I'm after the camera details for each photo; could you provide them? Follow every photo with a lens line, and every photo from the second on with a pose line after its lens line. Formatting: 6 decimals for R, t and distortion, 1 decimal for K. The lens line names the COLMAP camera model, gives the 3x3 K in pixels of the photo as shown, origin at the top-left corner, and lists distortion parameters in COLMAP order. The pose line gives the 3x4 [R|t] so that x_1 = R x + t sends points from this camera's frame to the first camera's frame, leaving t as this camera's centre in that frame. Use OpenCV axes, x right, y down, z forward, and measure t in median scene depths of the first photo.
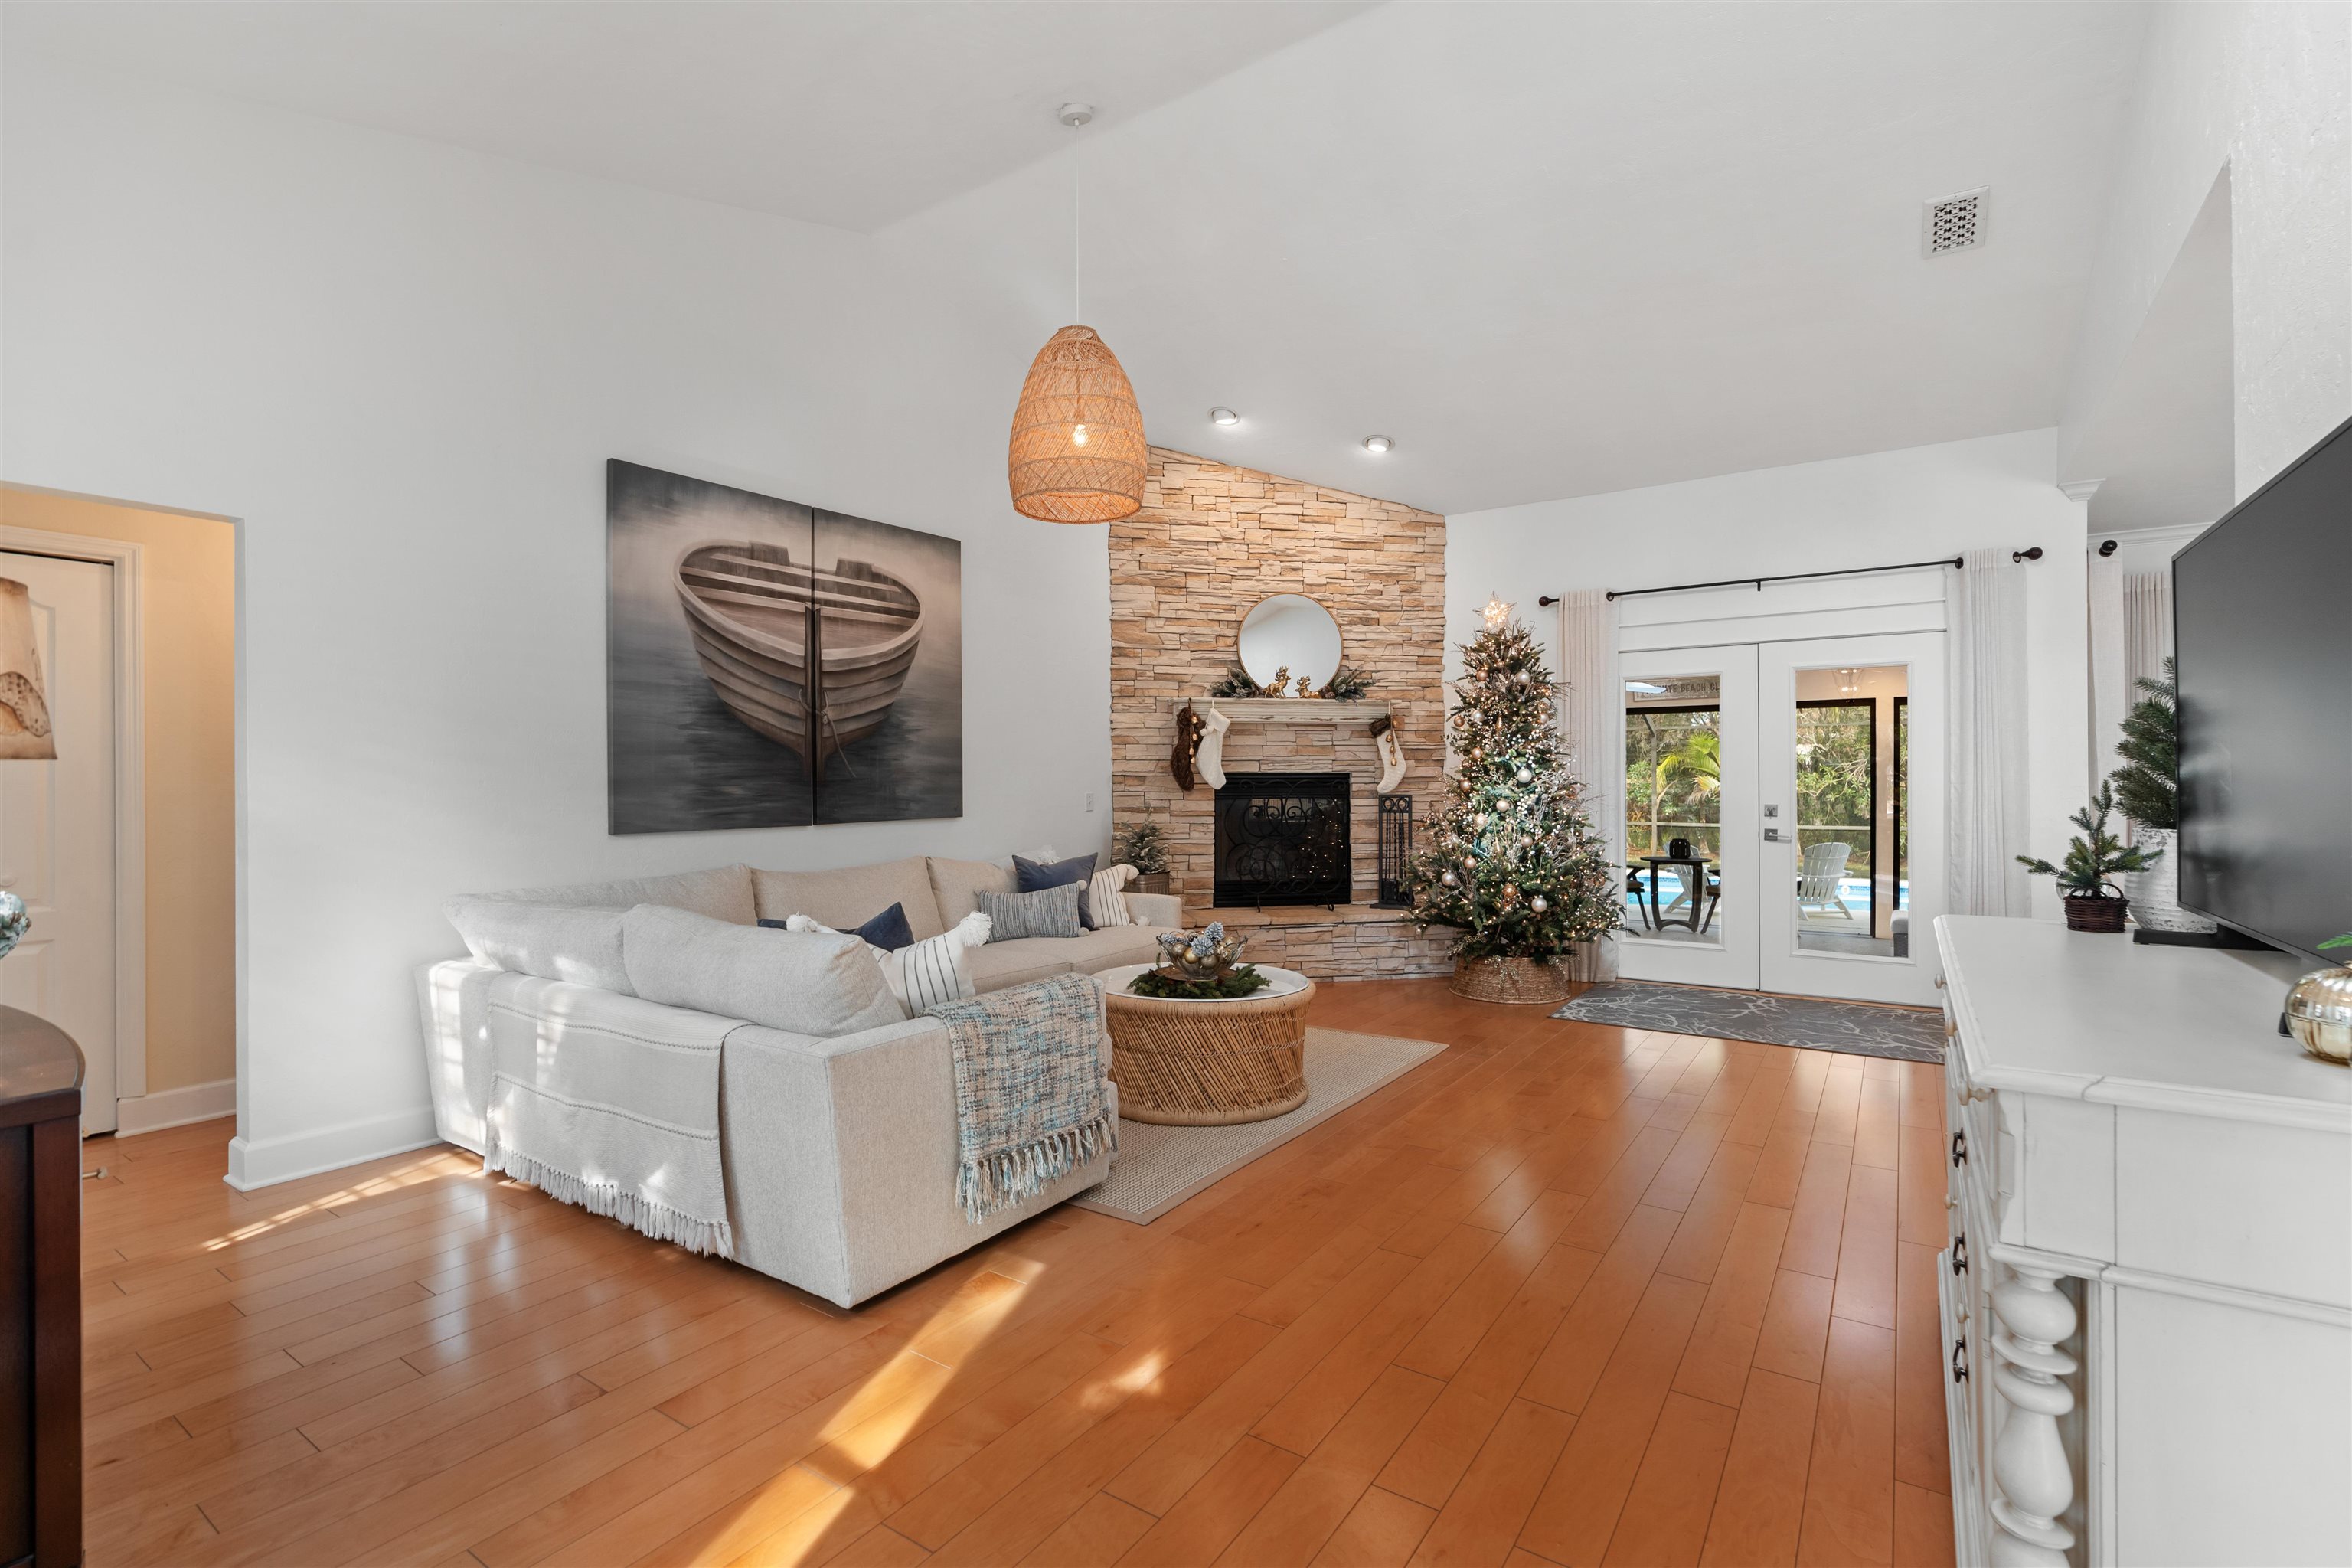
lens RADIAL K [[1076.8, 0, 1153.7], [0, 1076.8, 785.3], [0, 0, 1]] dist [-0.001329, 0.000409]
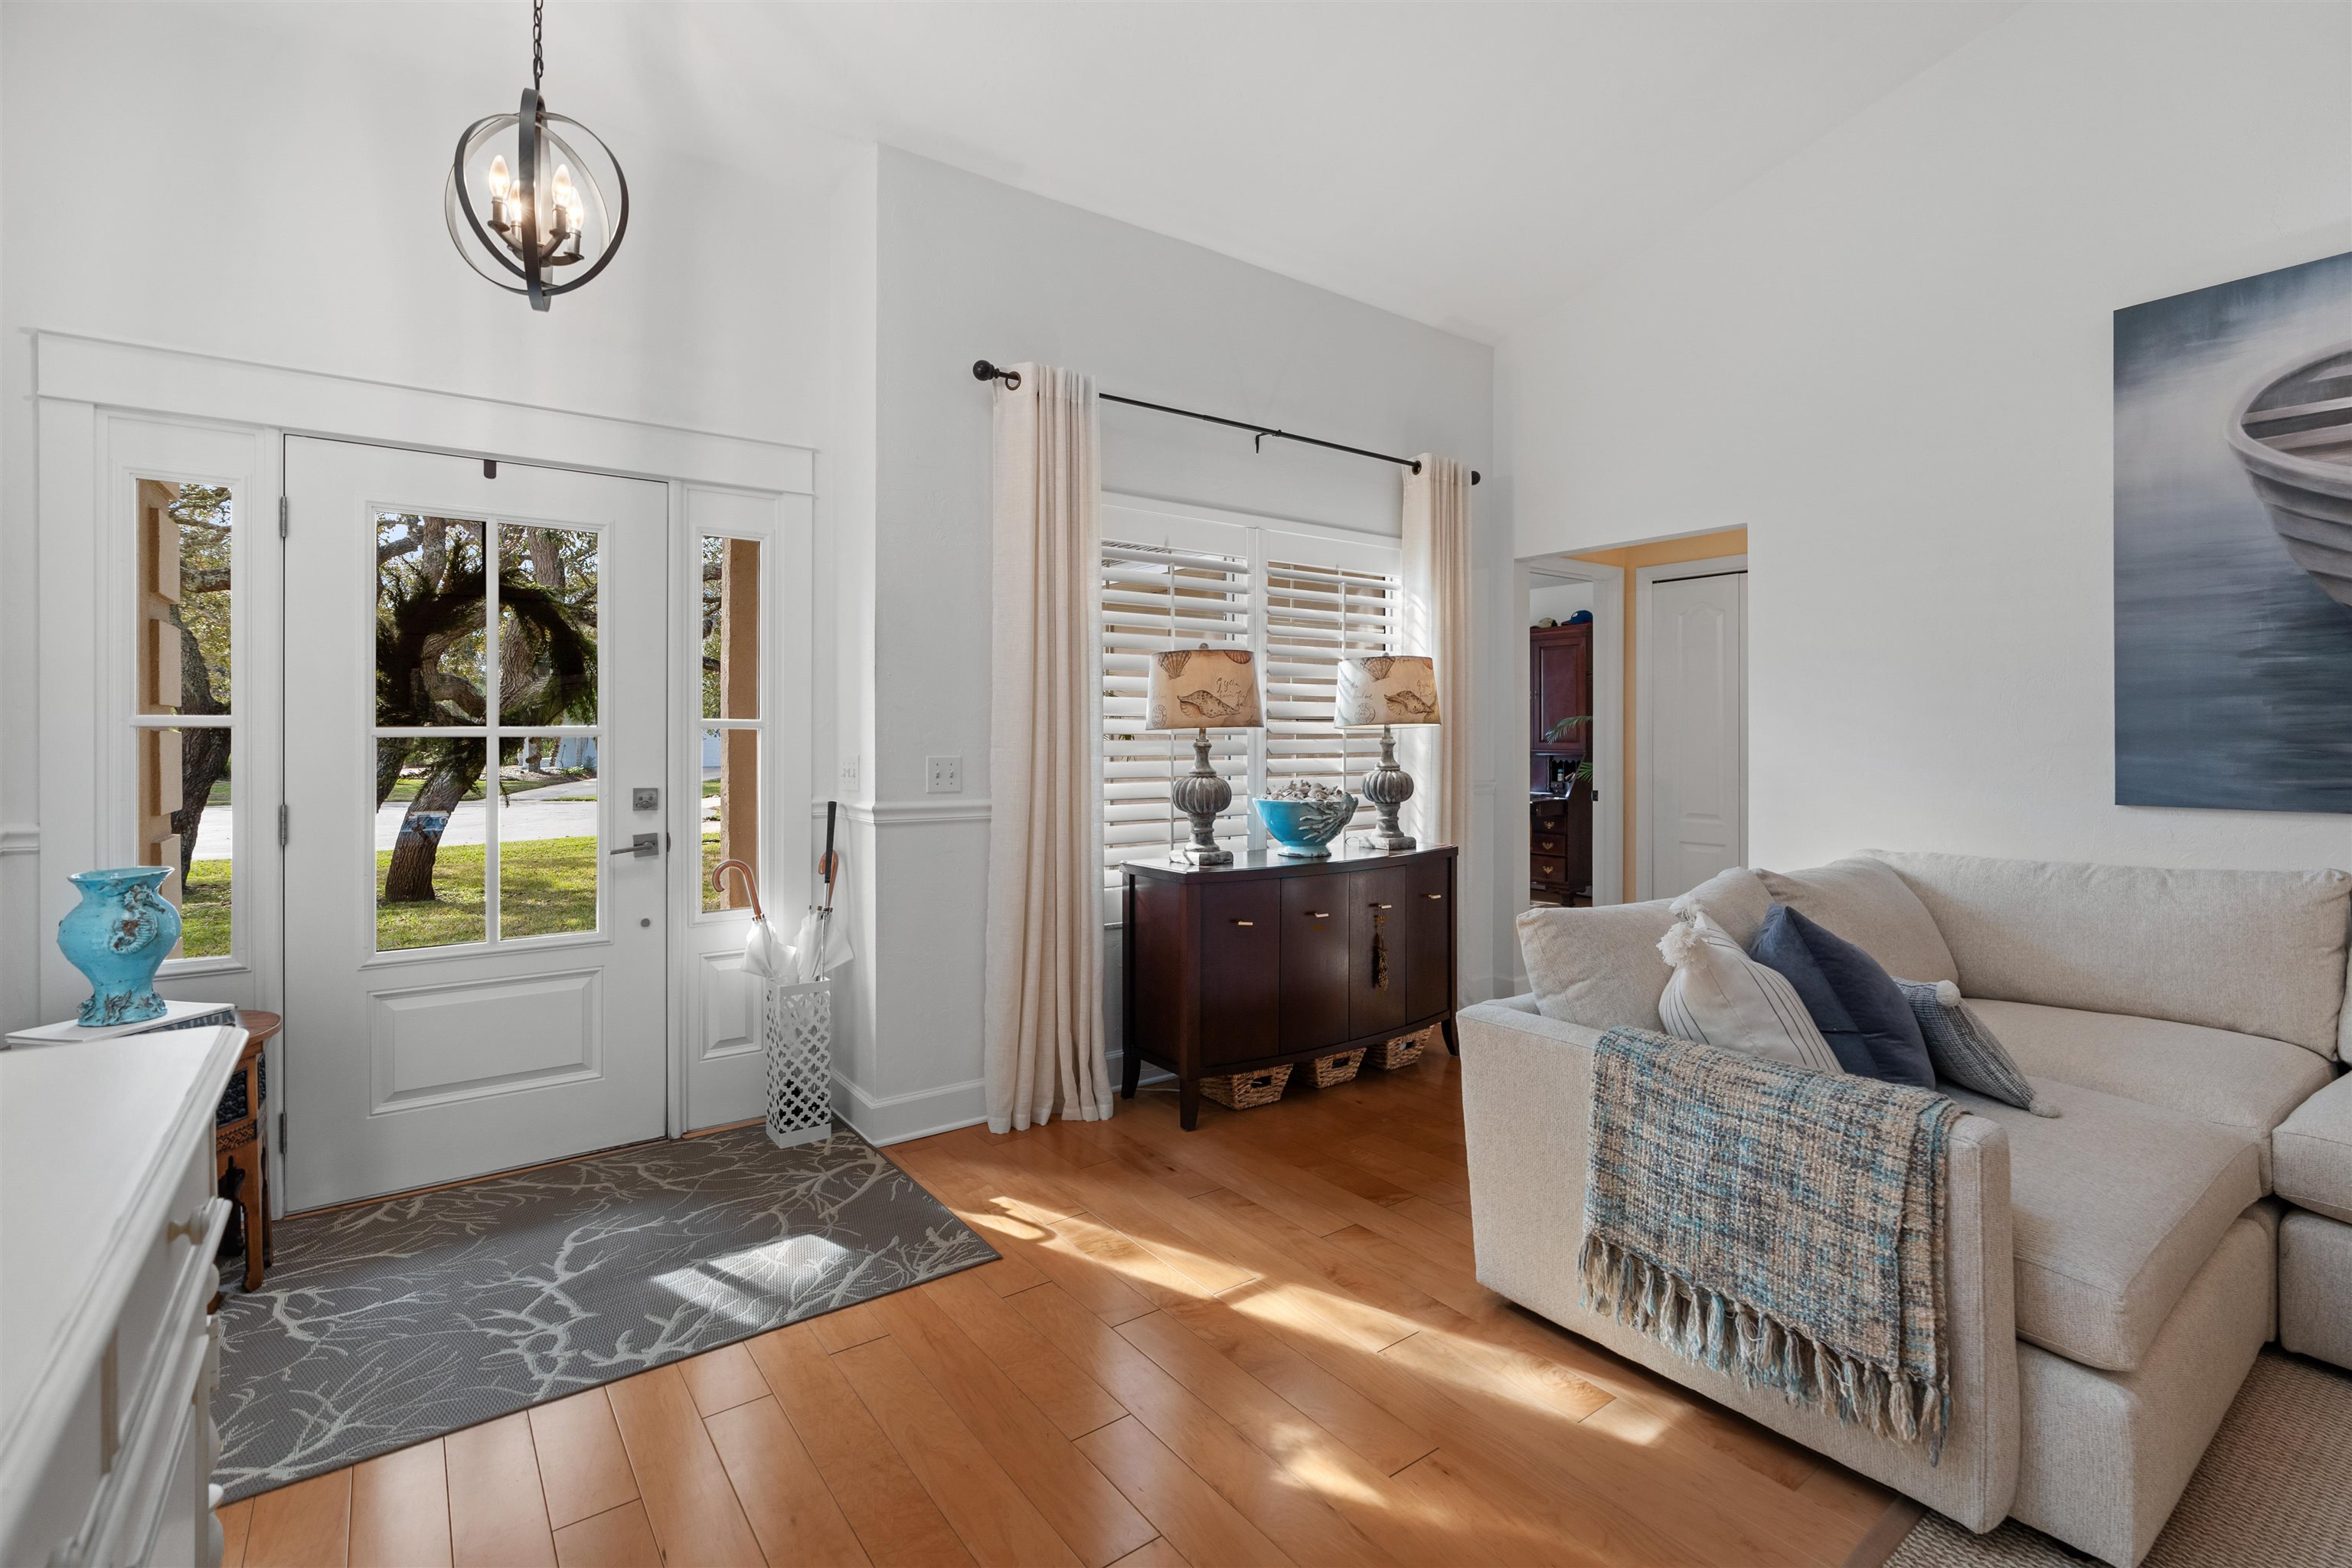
lens RADIAL K [[1076.8, 0, 1202.4], [0, 1076.8, 731.1], [0, 0, 1]] dist [-0.001329, 0.000409]
pose [[-0.304316, 0.004821, -0.952559, 0.329079], [-0.000118, 0.999987, 0.005099, -0.007814], [0.952571, 0.001664, -0.304311, 0.485250]]
